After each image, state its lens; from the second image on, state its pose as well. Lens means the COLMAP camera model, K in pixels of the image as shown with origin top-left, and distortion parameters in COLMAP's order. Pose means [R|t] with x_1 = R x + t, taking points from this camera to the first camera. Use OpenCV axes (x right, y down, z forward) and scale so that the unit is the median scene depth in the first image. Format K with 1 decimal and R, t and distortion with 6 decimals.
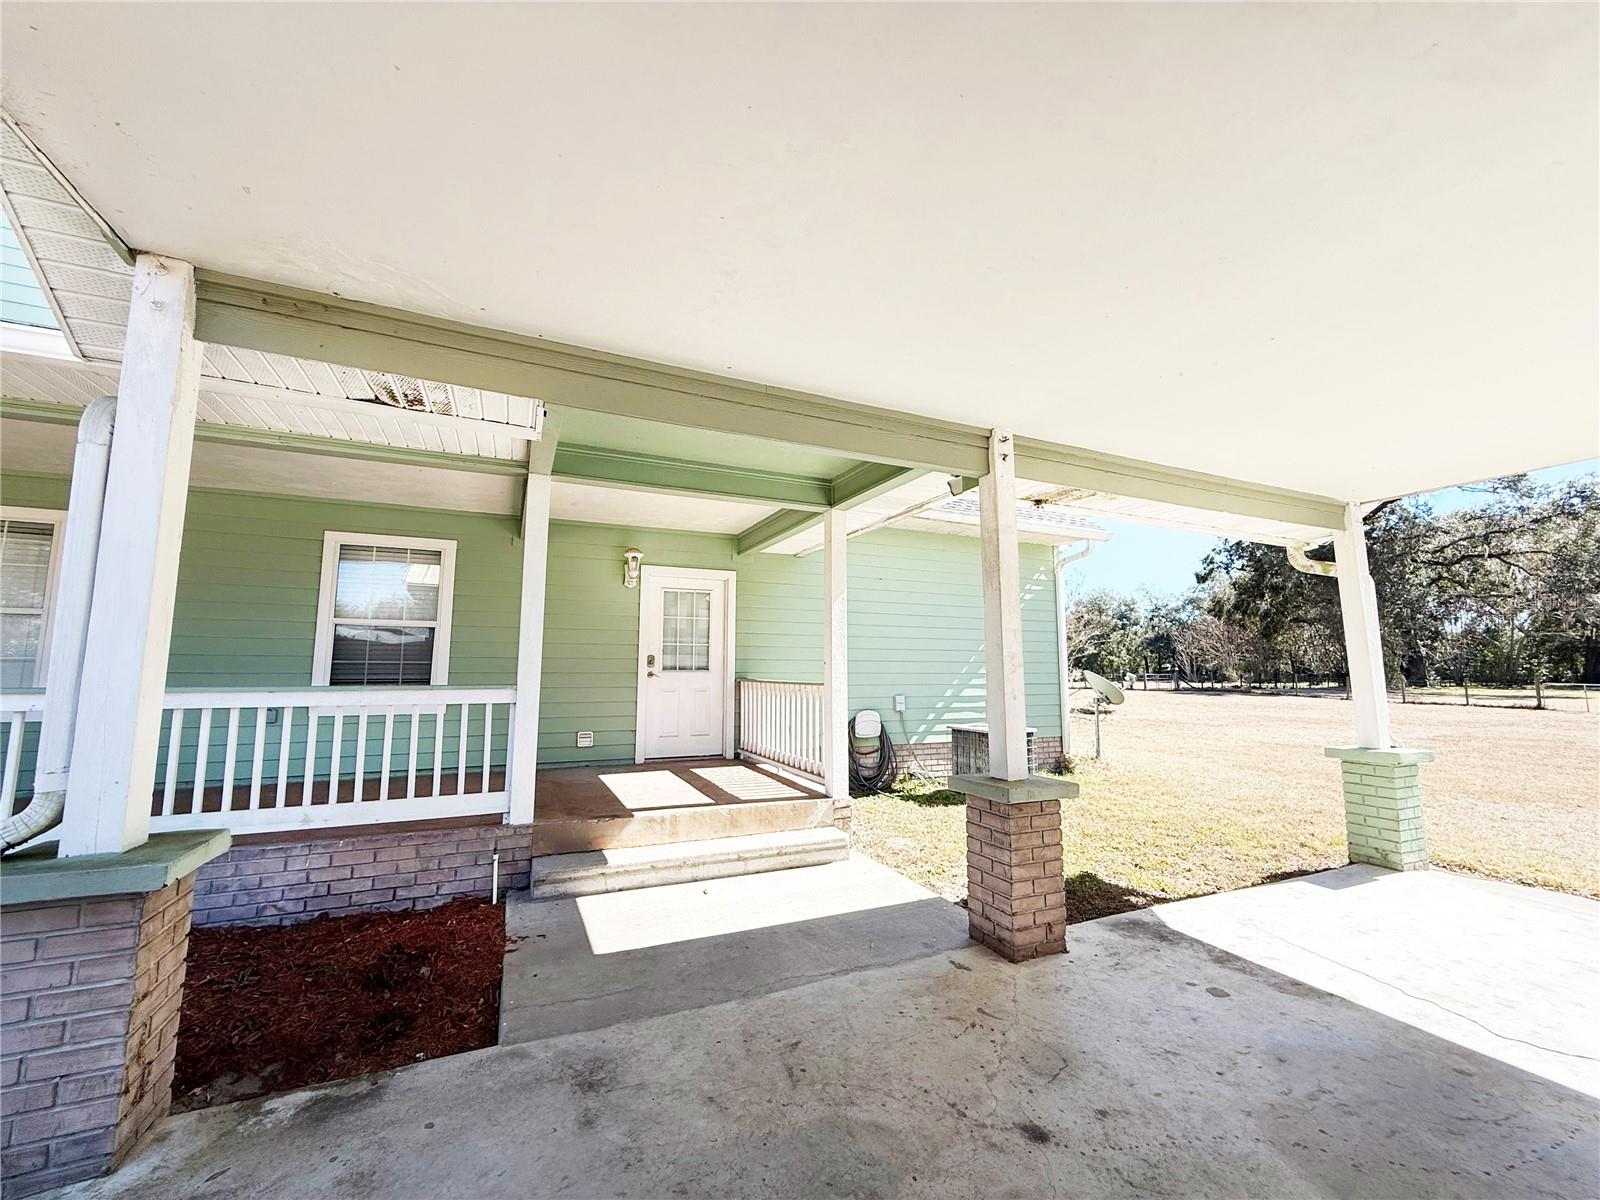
lens RADIAL K [[637.7, 0, 802.6], [0, 637.7, 597.2], [0, 0, 1]] dist [0.000504, -0.000010]
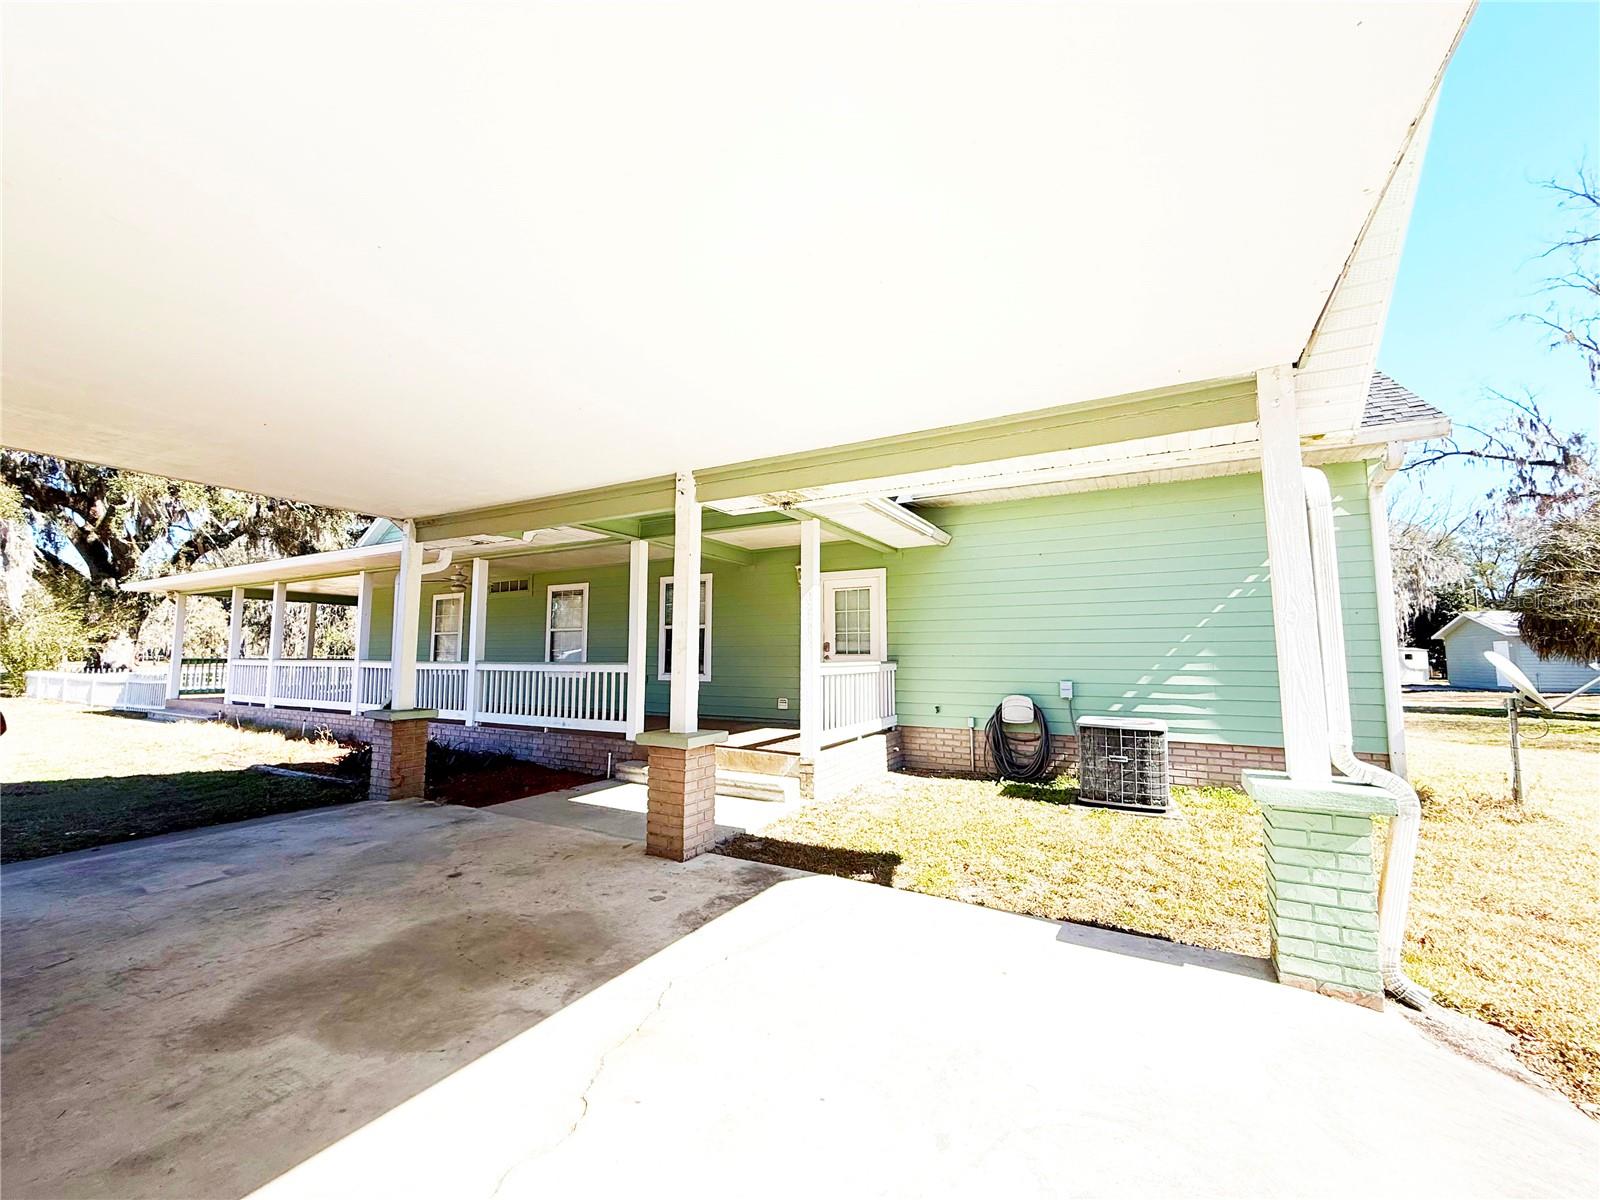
lens RADIAL K [[641.5, 0, 800.0], [0, 641.5, 600.0], [0, 0, 1]] dist [0.001435, -0.000155]
pose [[0.591503, -0.072710, -0.803018, 1.313739], [0.094738, 0.995294, -0.020336, 0.046944], [0.800718, -0.064047, 0.595608, 0.337540]]
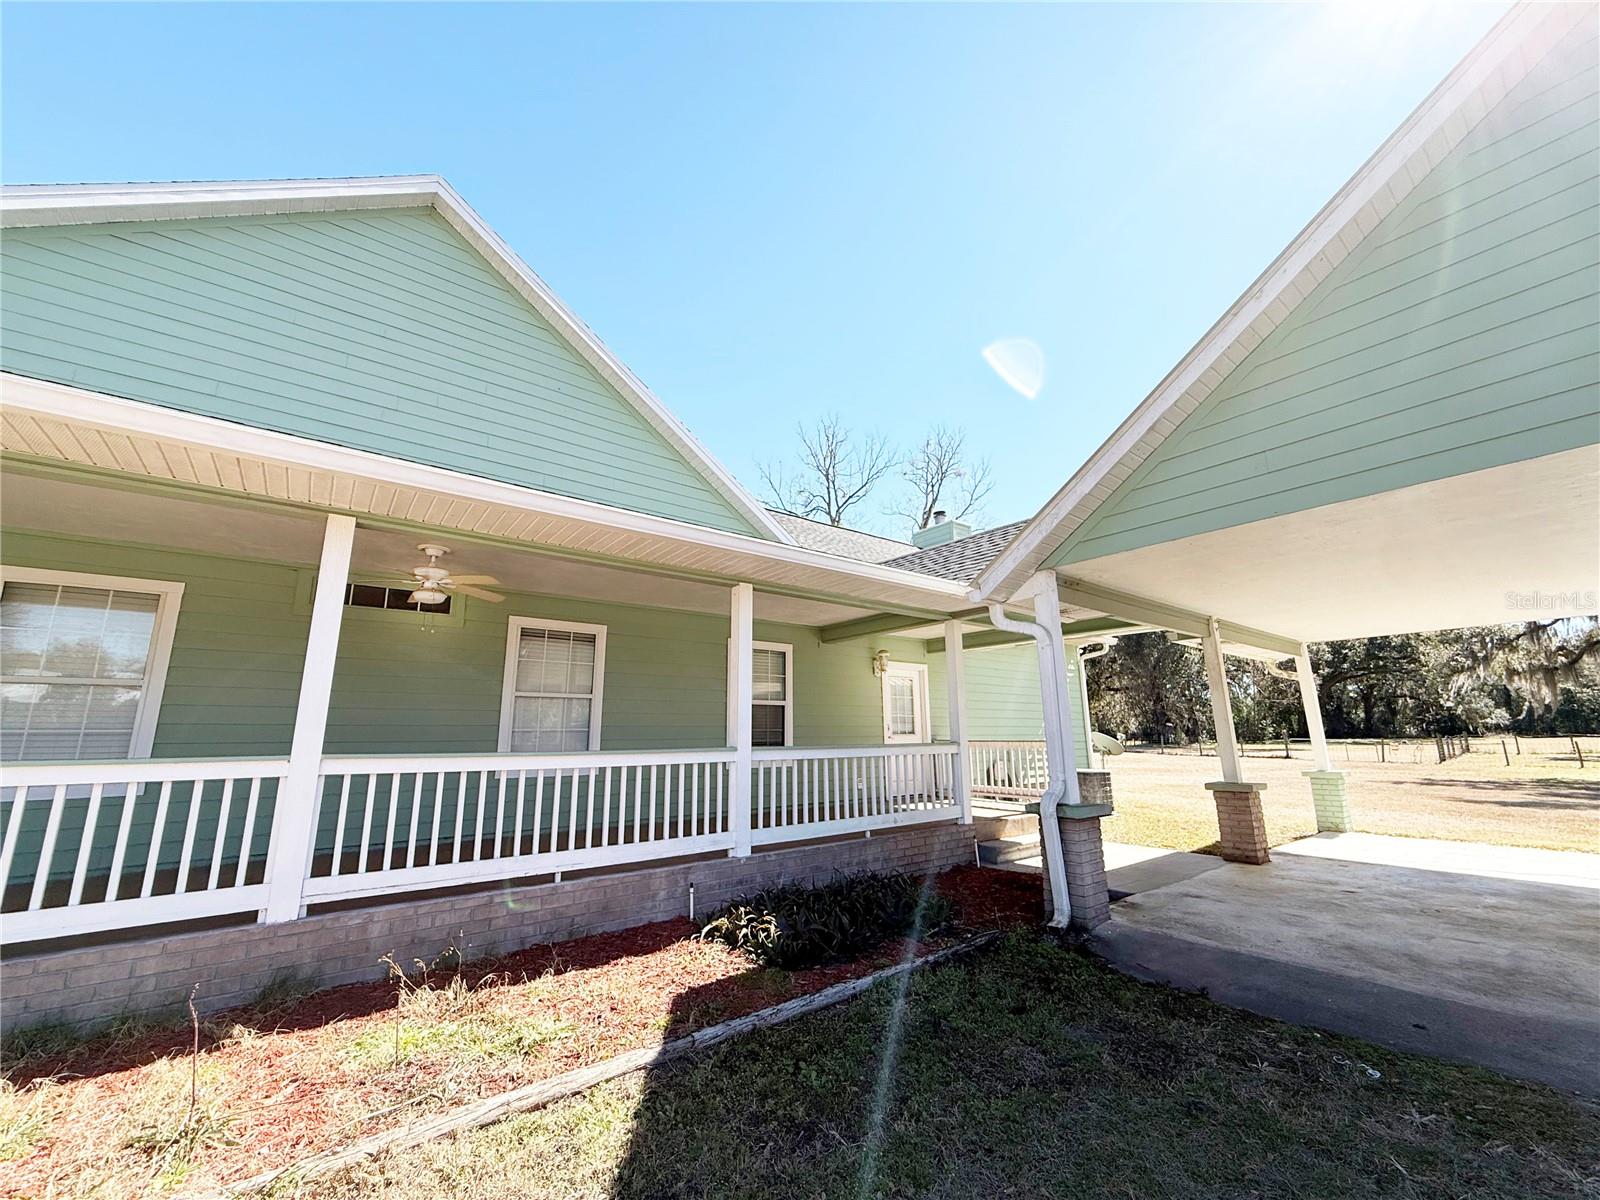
lens RADIAL K [[634.6, 0, 792.9], [0, 634.6, 604.8], [0, 0, 1]] dist [-0.002518, -0.000024]
pose [[0.972771, 0.037139, 0.228774, -0.661641], [-0.016868, 0.995805, -0.089936, -0.037920], [-0.231154, 0.083629, 0.969316, -0.310962]]
